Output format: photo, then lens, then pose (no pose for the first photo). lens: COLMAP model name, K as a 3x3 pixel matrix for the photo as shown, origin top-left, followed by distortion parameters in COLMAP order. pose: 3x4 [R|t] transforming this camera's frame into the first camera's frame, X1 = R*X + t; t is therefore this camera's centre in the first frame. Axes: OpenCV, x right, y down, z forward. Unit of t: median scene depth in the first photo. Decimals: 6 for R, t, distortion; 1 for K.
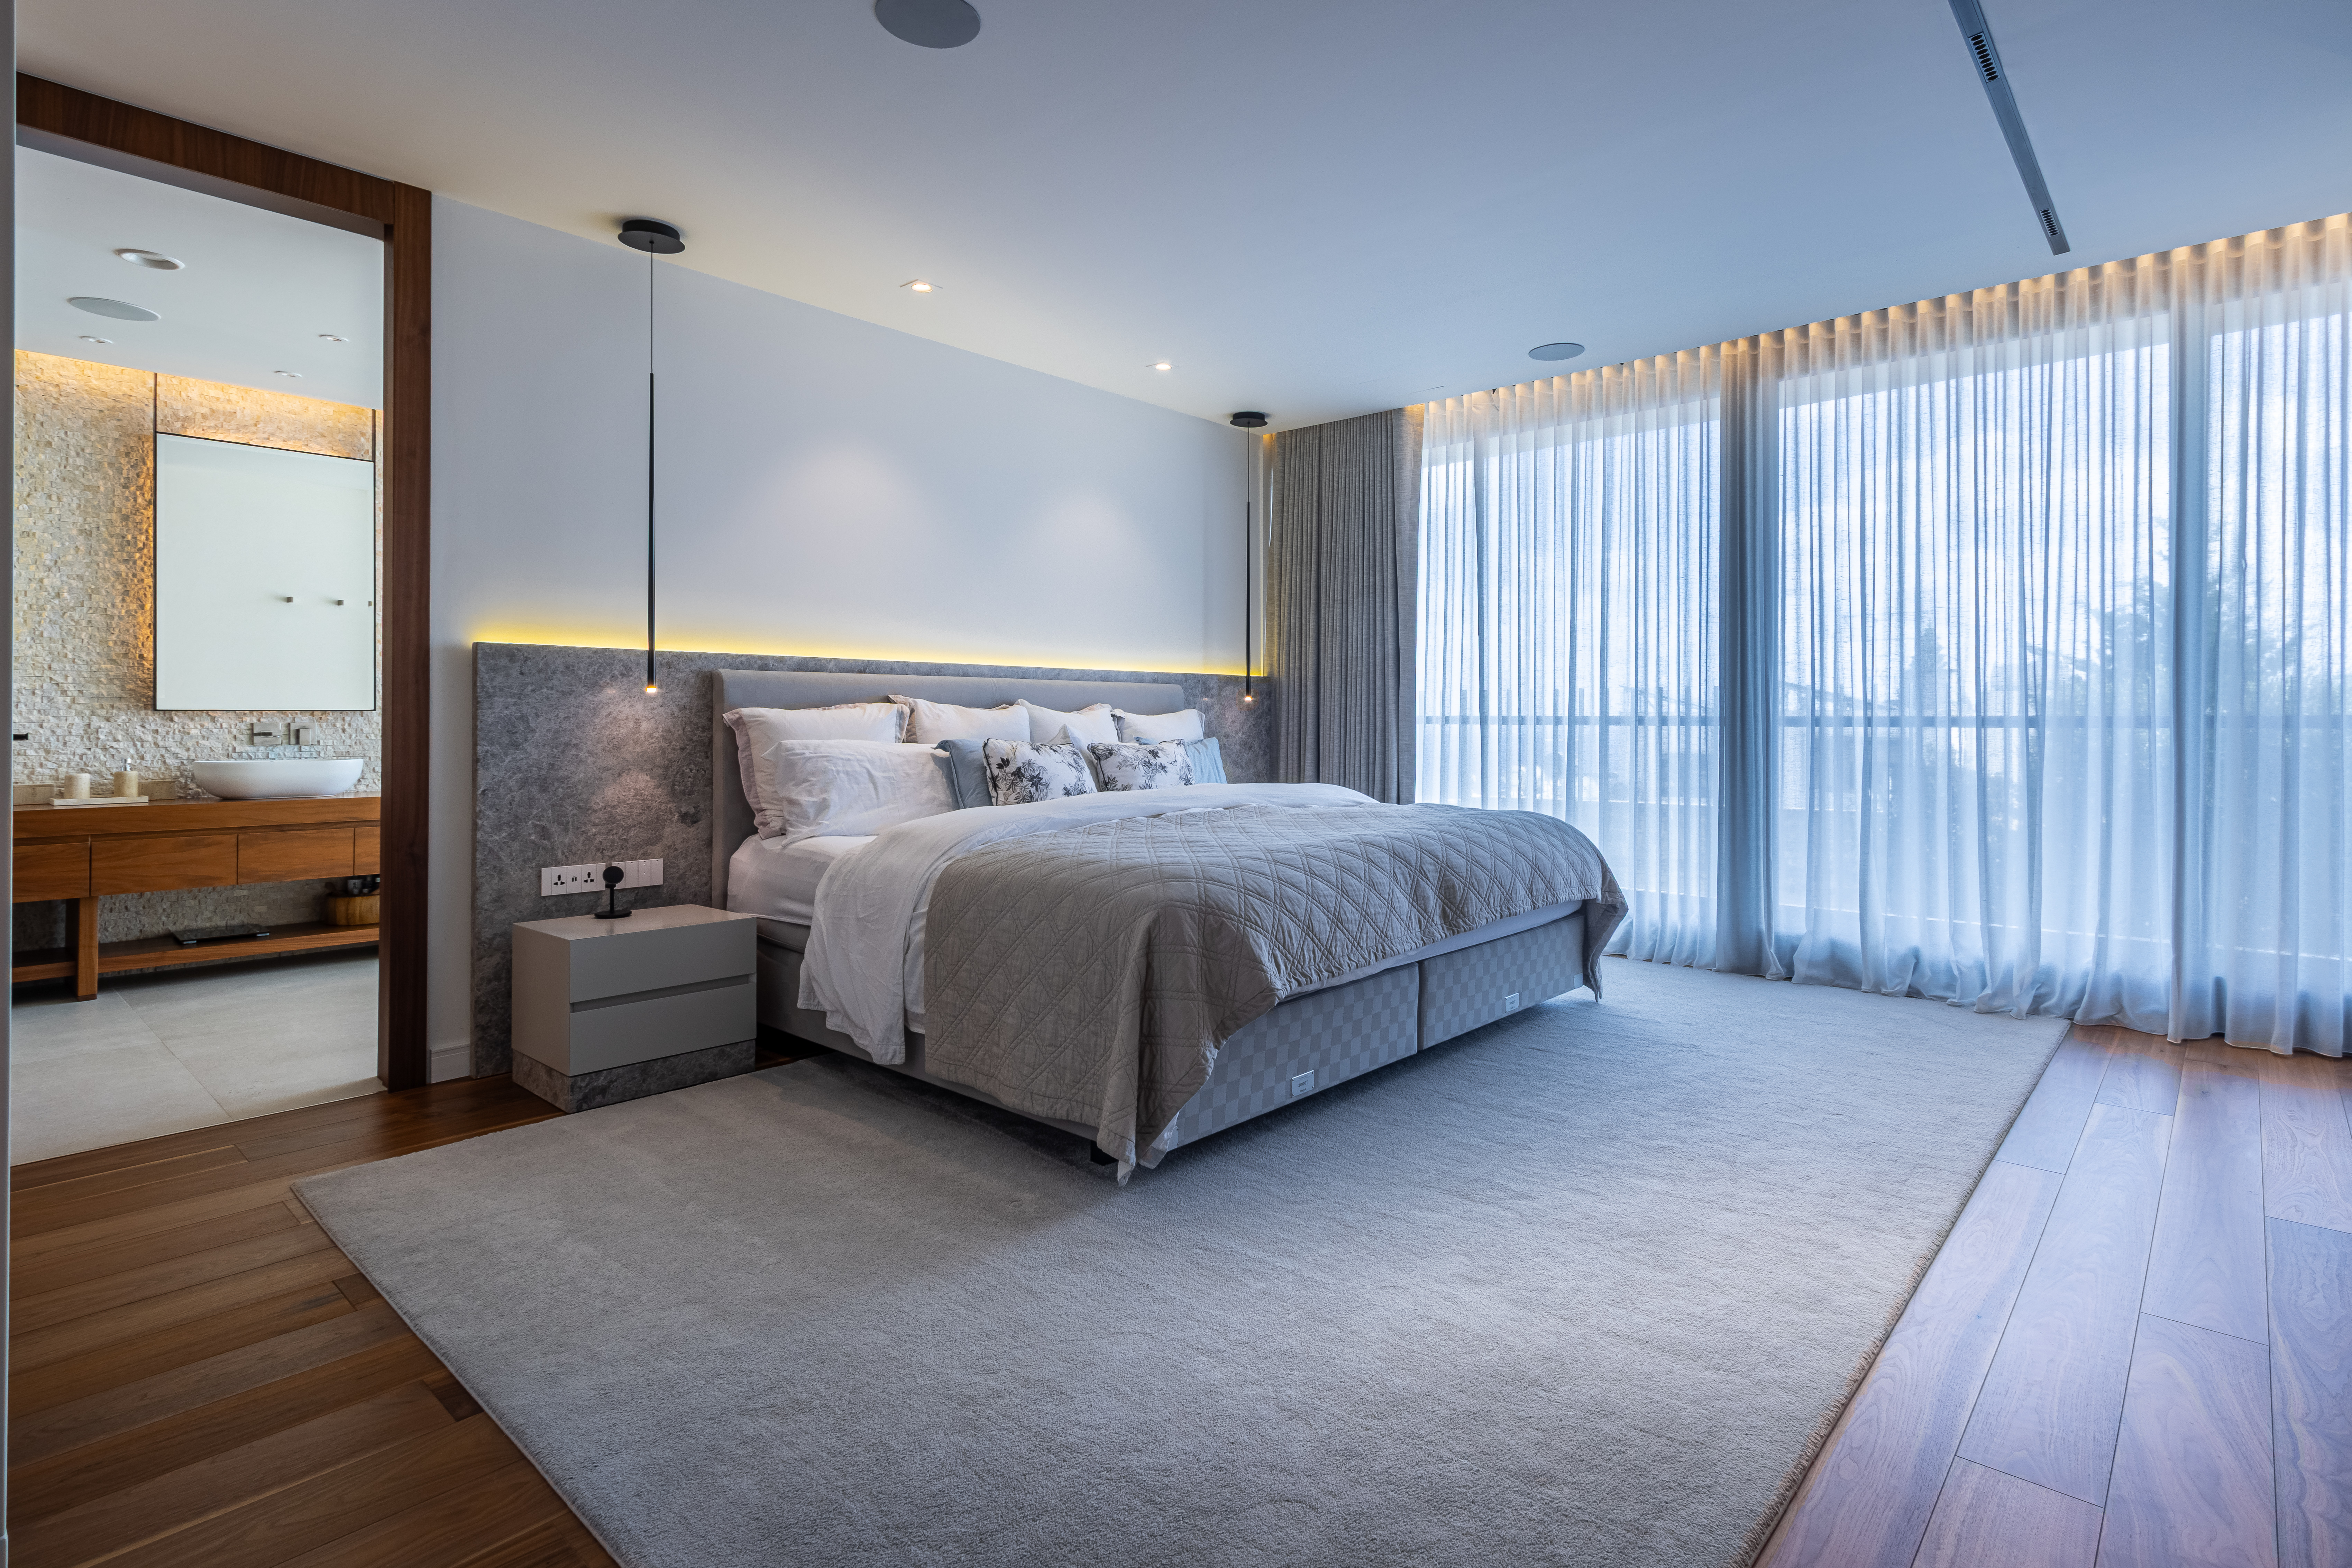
lens RADIAL K [[1141.5, 0, 1167.0], [0, 1141.5, 723.4], [0, 0, 1]] dist [-0.007228, -0.000265]
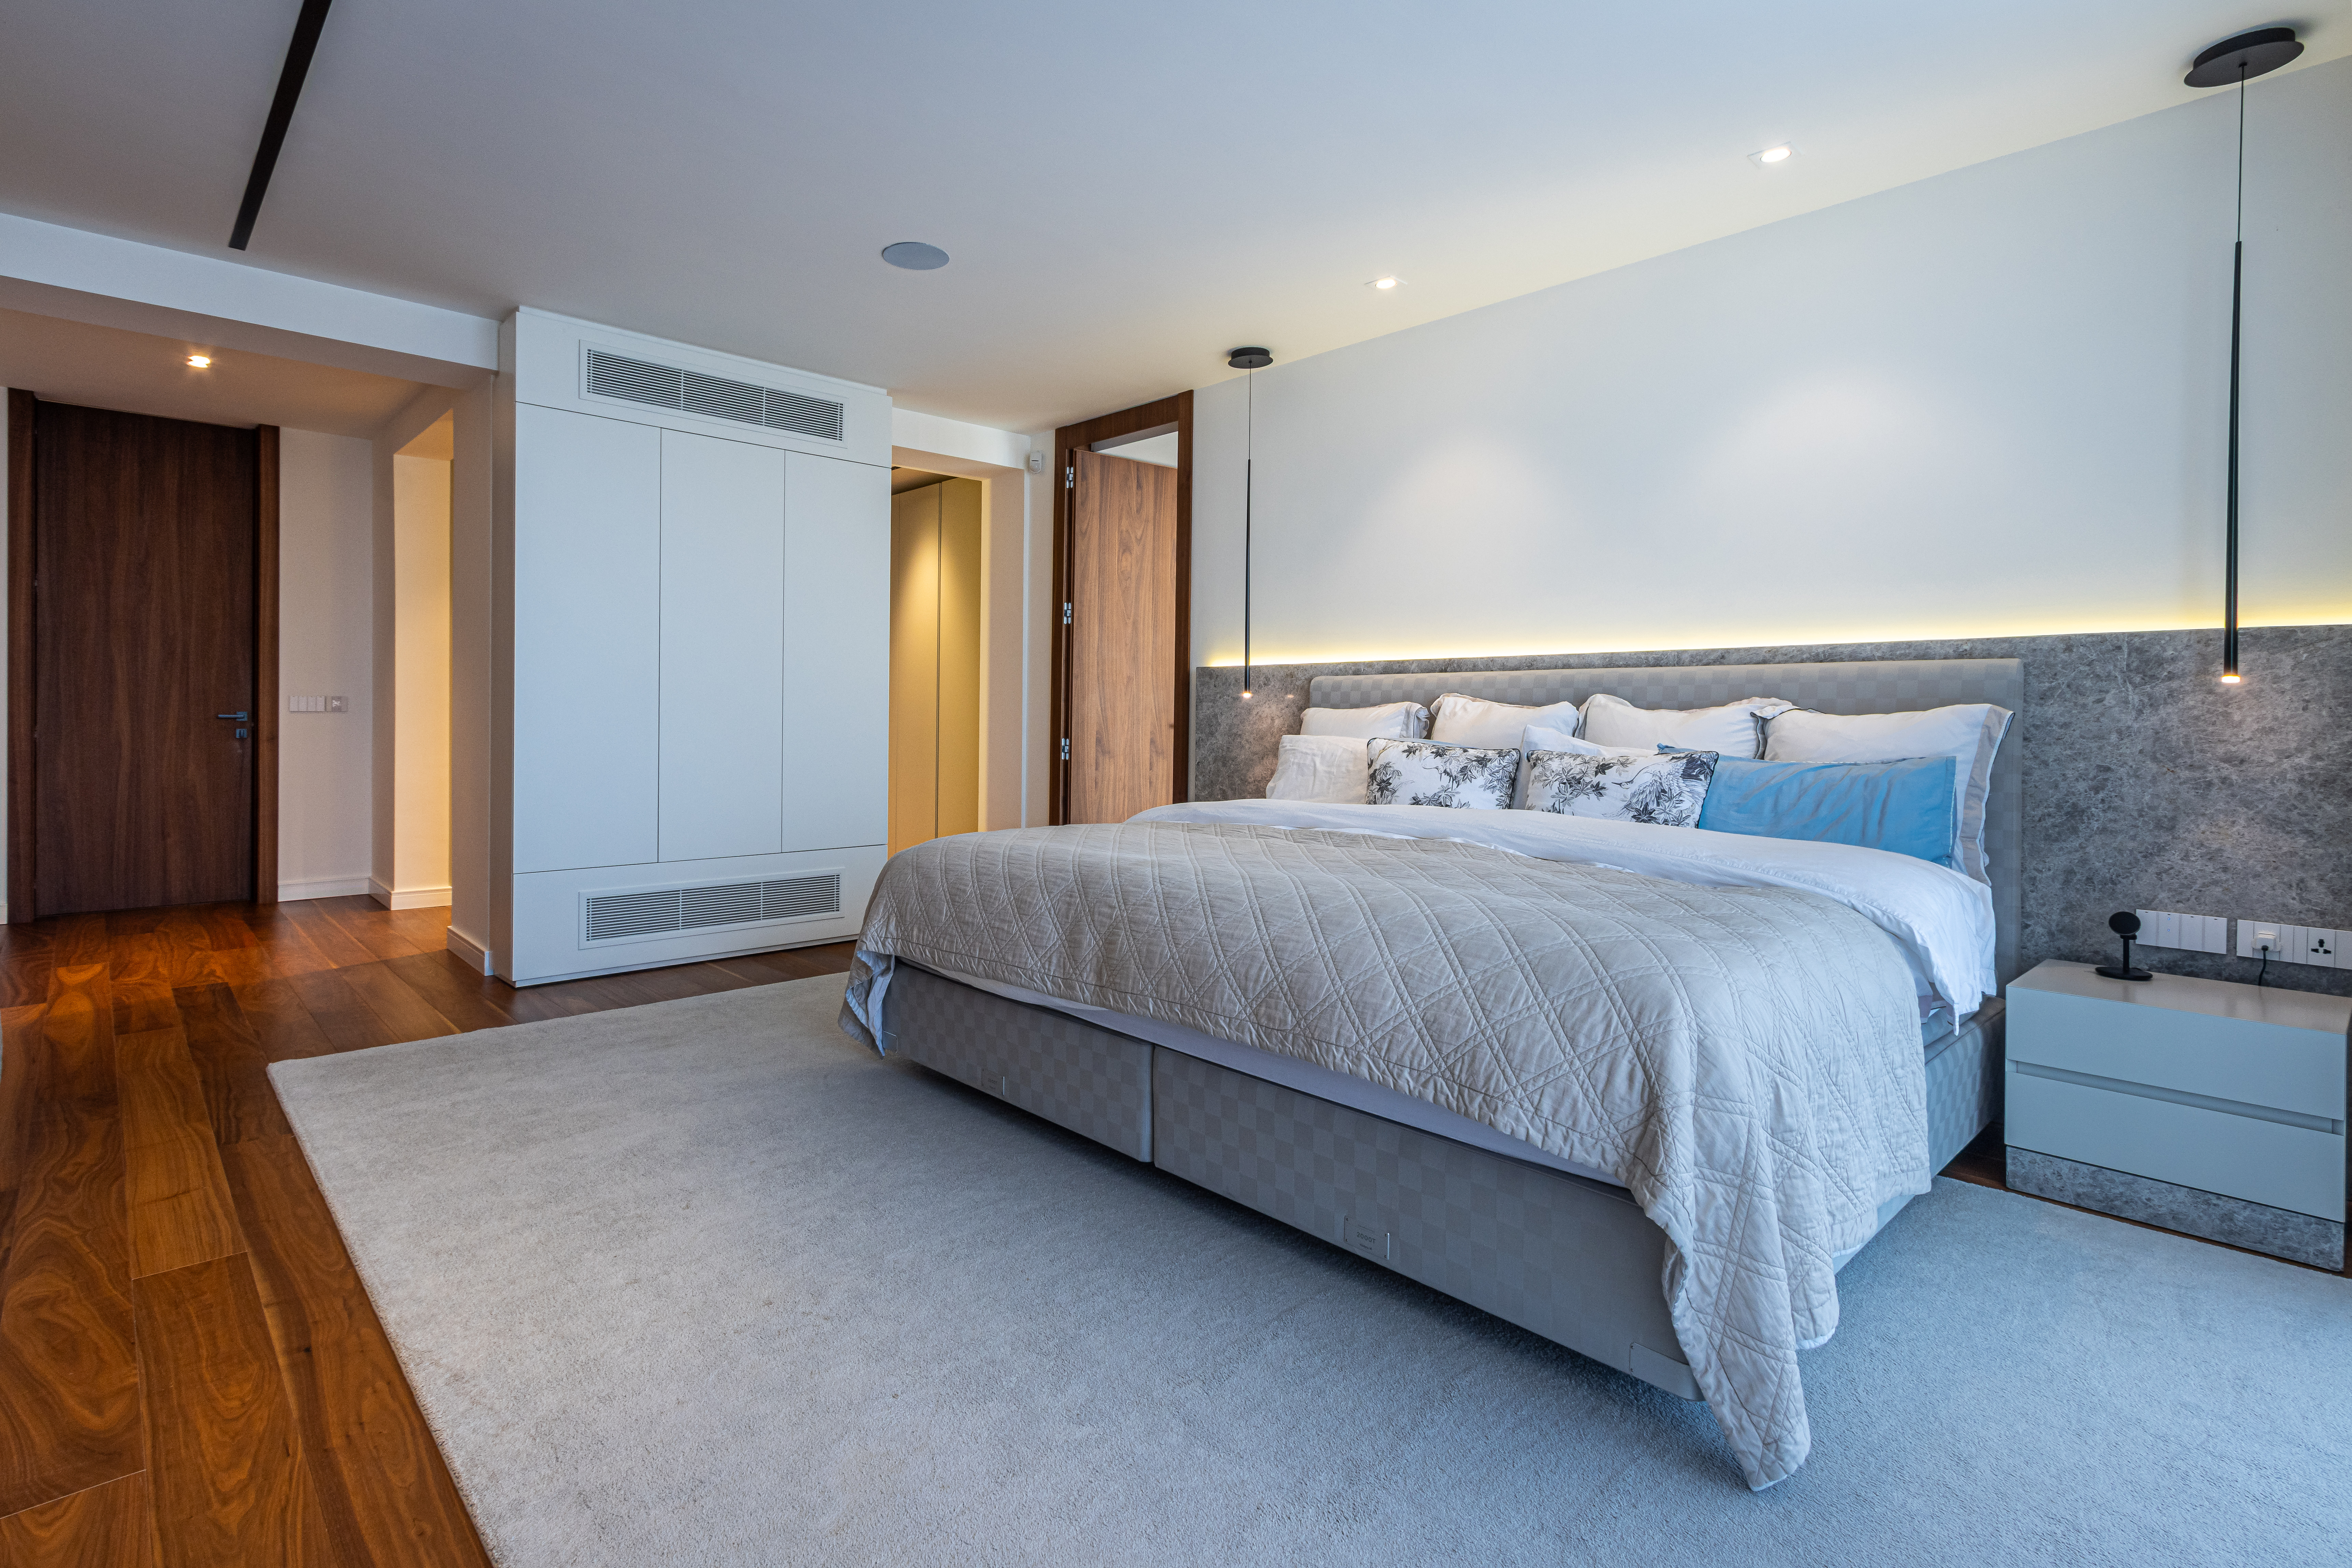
lens RADIAL K [[1141.6, 0, 1165.8], [0, 1141.6, 716.7], [0, 0, 1]] dist [-0.007228, -0.000265]
pose [[-0.053345, 0.001569, -0.998575, 0.801352], [-0.008084, 0.999965, 0.002003, -0.005306], [0.998543, 0.008179, -0.053330, 0.869945]]
